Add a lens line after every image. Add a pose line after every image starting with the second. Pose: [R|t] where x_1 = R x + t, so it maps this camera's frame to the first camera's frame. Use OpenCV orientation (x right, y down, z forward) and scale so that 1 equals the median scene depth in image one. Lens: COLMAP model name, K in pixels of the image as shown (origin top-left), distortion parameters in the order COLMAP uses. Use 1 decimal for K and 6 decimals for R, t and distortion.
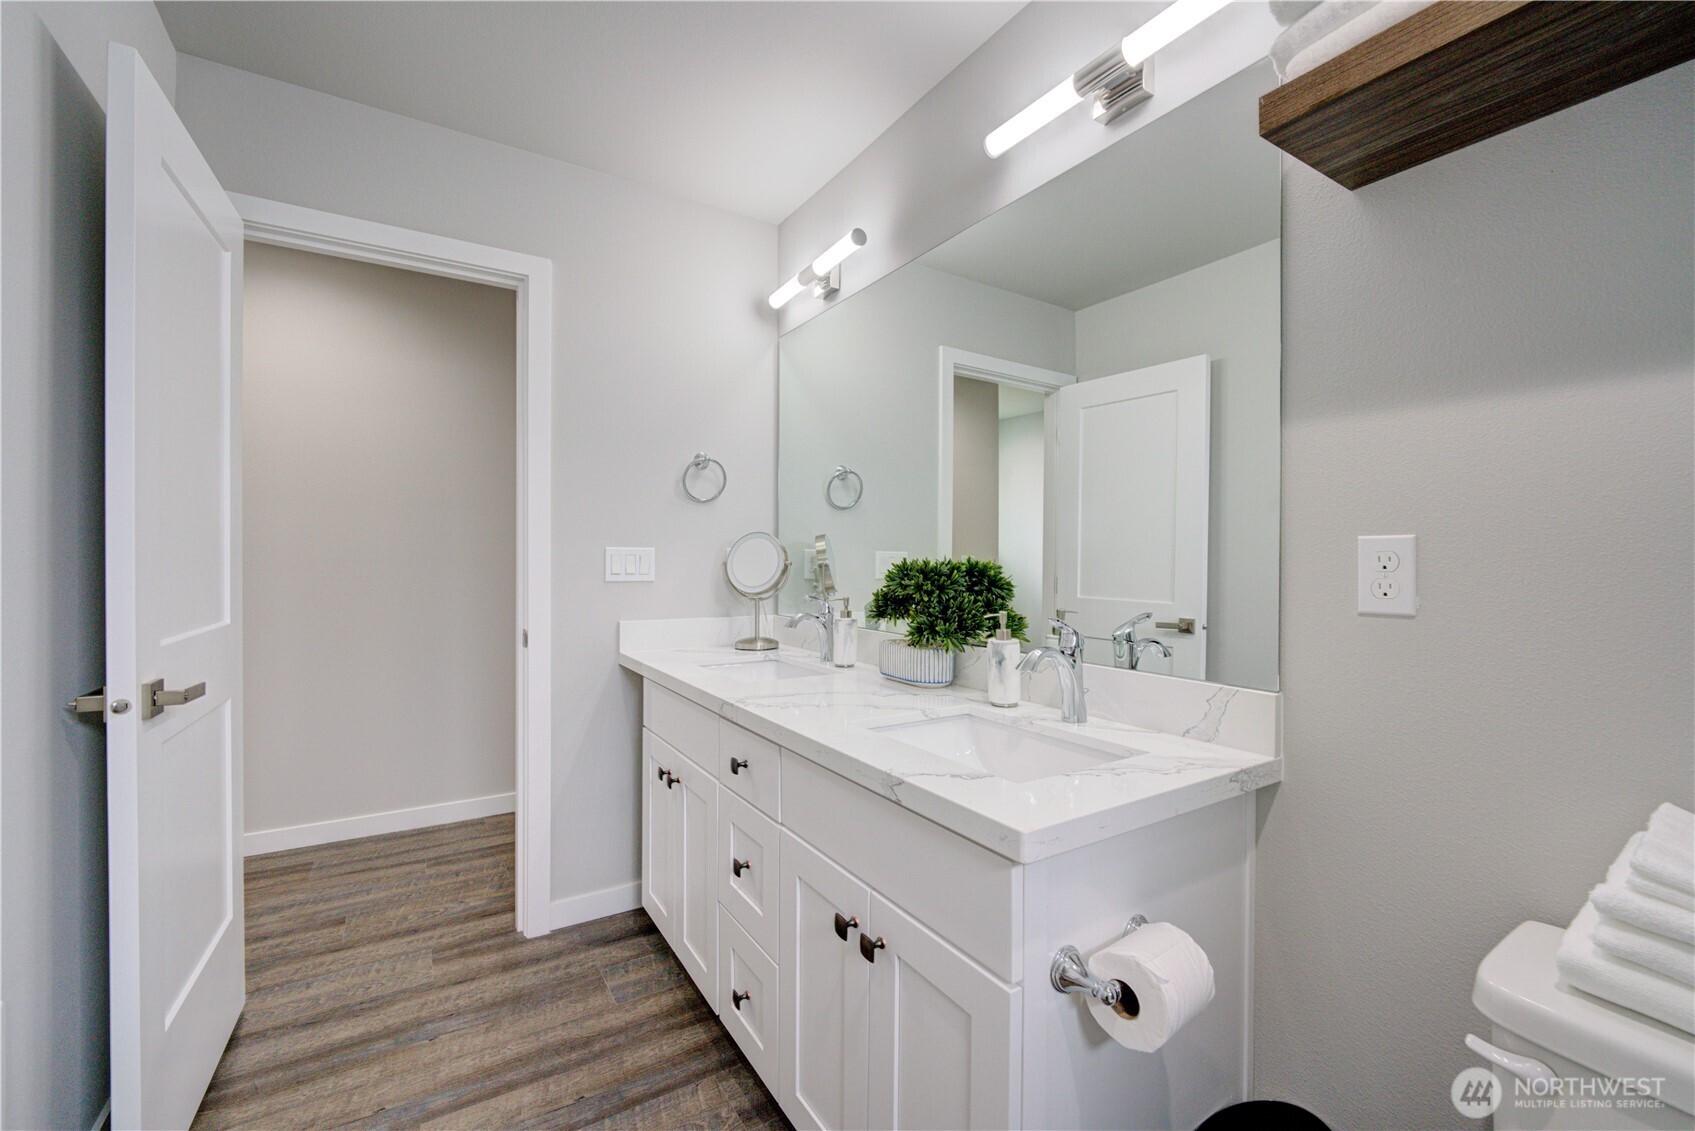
lens RADIAL K [[693.7, 0, 844.8], [0, 693.7, 561.3], [0, 0, 1]] dist [-0.002375, -0.000860]
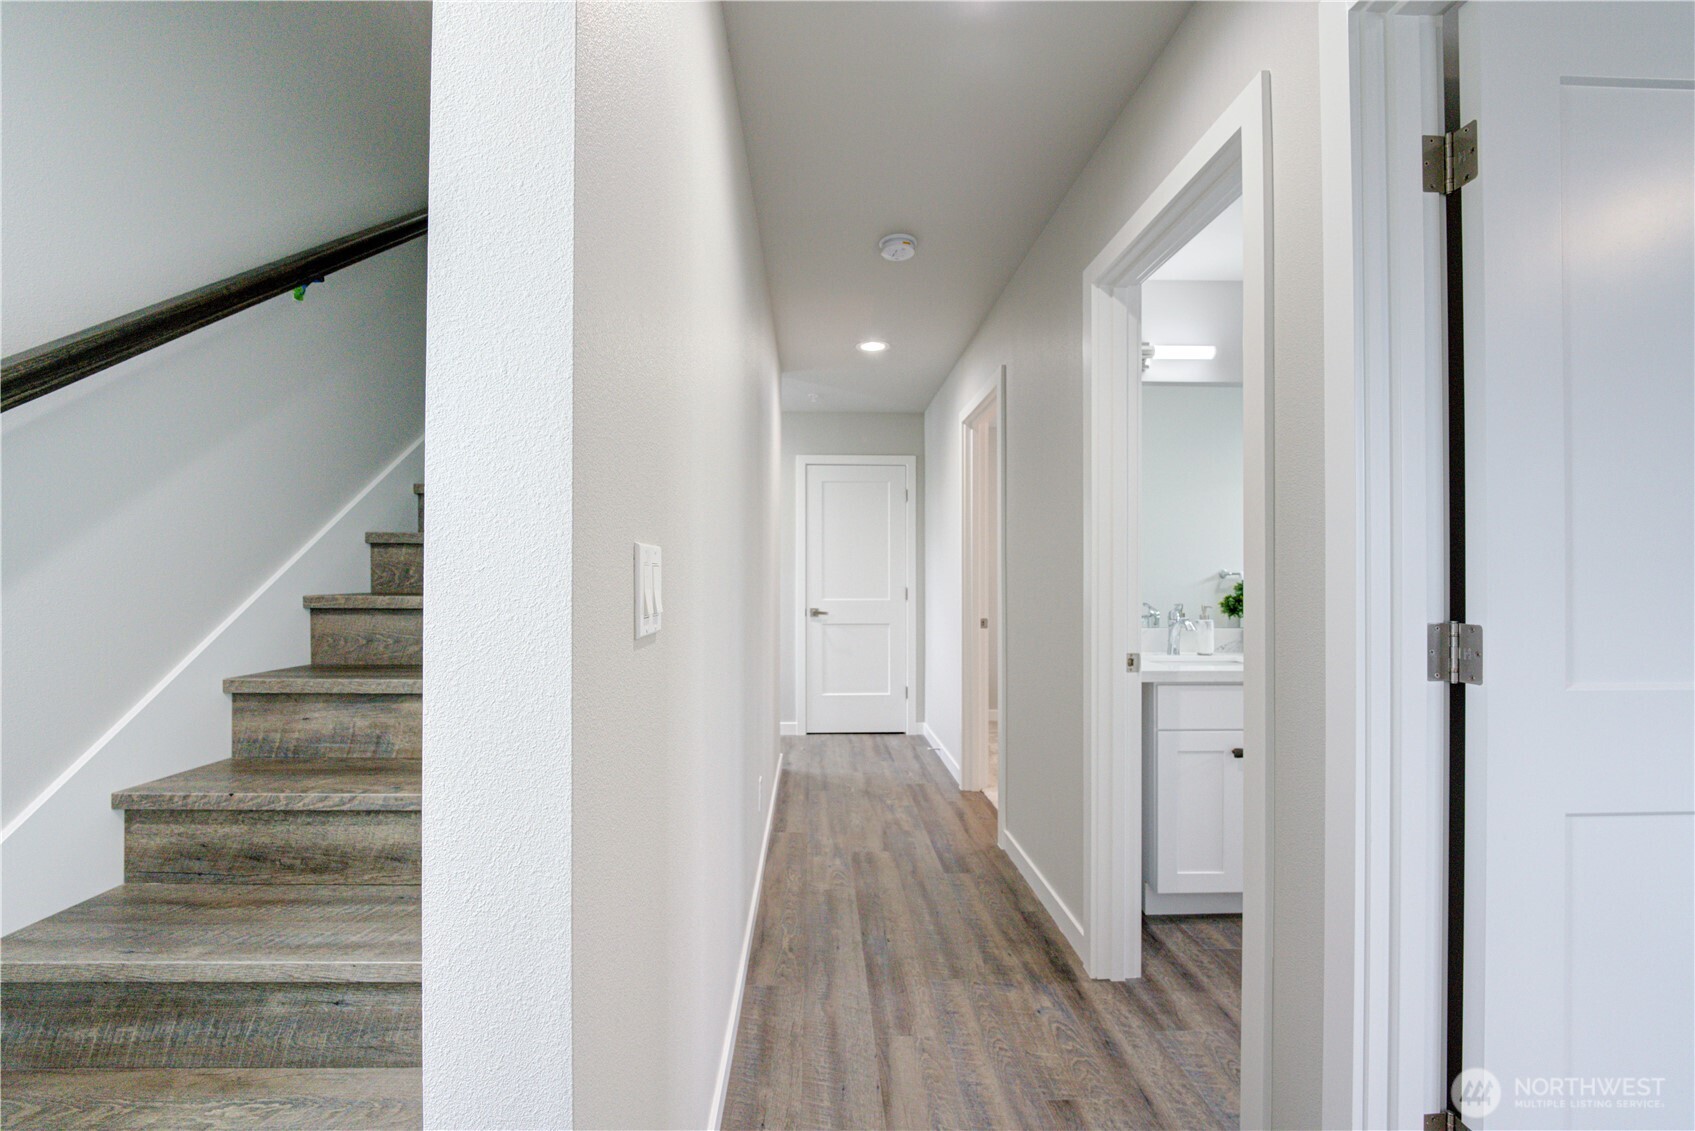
lens RADIAL K [[693.7, 0, 842.1], [0, 693.7, 568.1], [0, 0, 1]] dist [-0.002375, -0.000860]
pose [[0.513085, -0.002307, 0.858335, -1.368312], [0.009844, 0.999946, -0.003197, -0.022209], [-0.858282, 0.010090, 0.513080, 0.782134]]
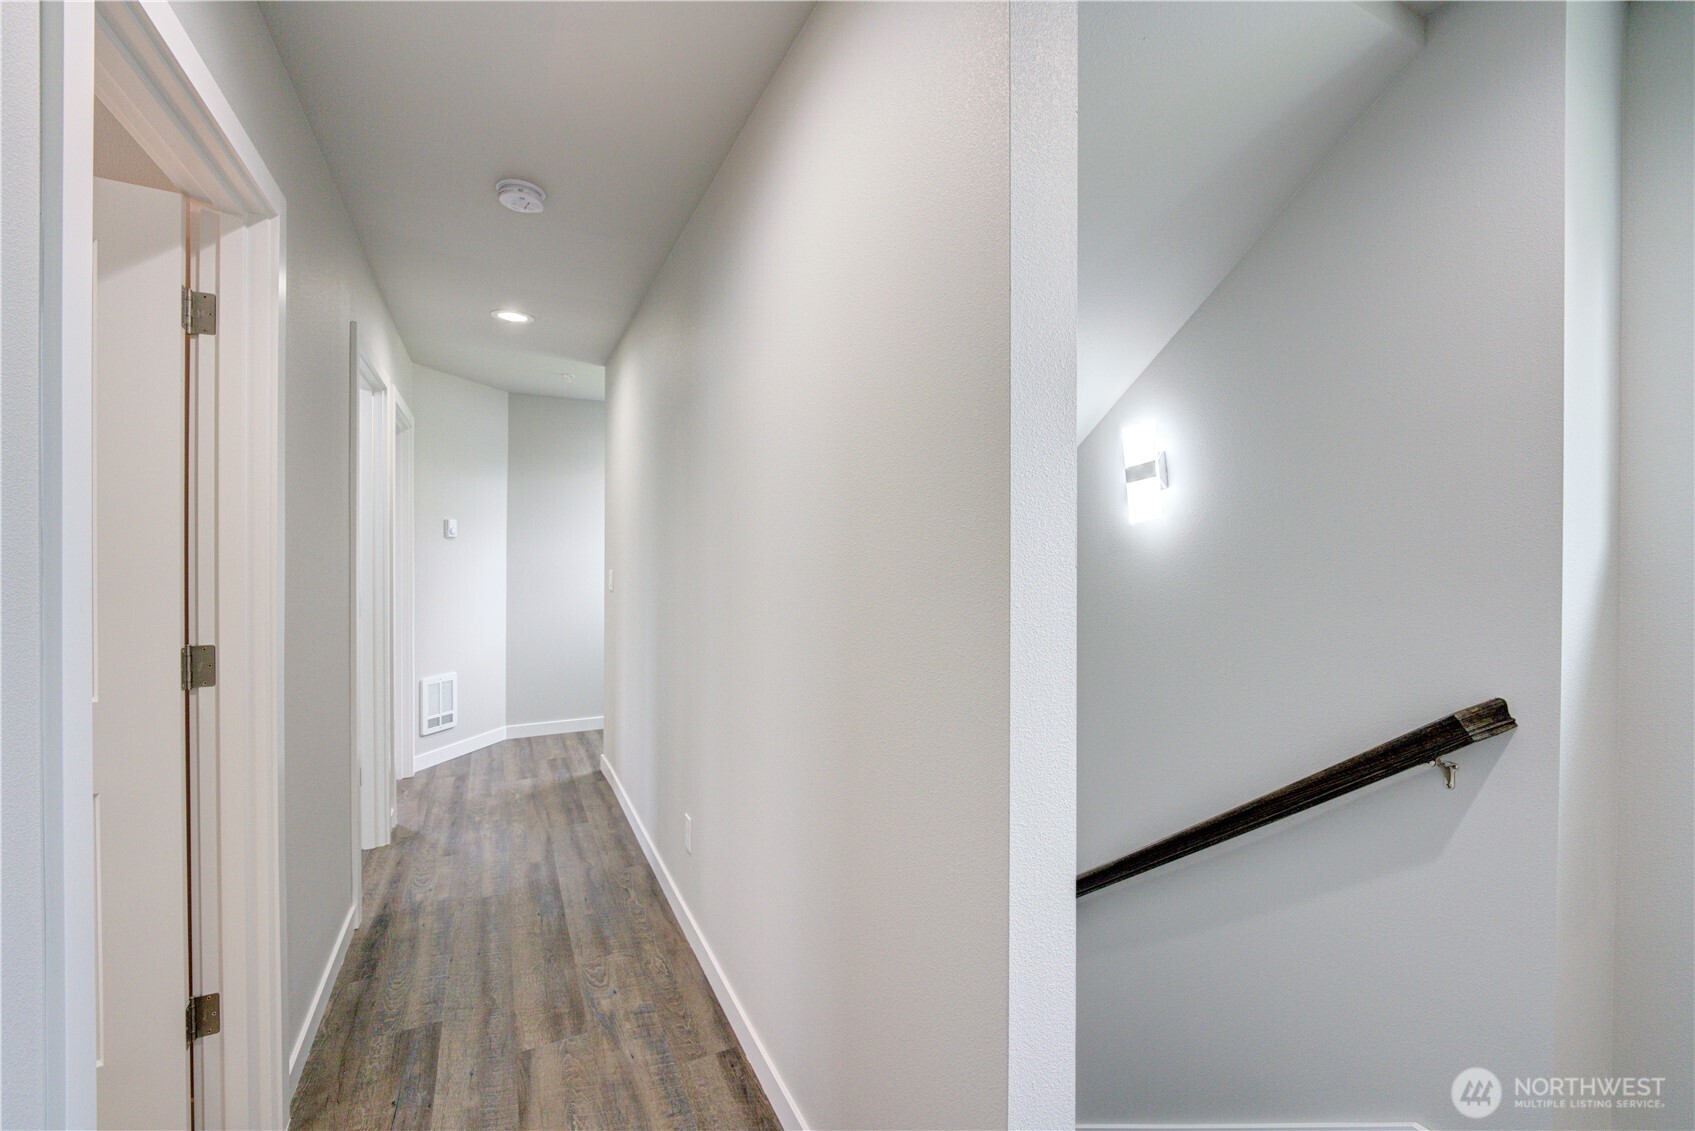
lens RADIAL K [[693.7, 0, 842.5], [0, 693.7, 564.3], [0, 0, 1]] dist [-0.002375, -0.000860]
pose [[-0.112305, -0.000135, -0.993674, 0.526082], [-0.006178, 0.999981, 0.000562, -0.058826], [0.993655, 0.006202, -0.112304, 1.823090]]
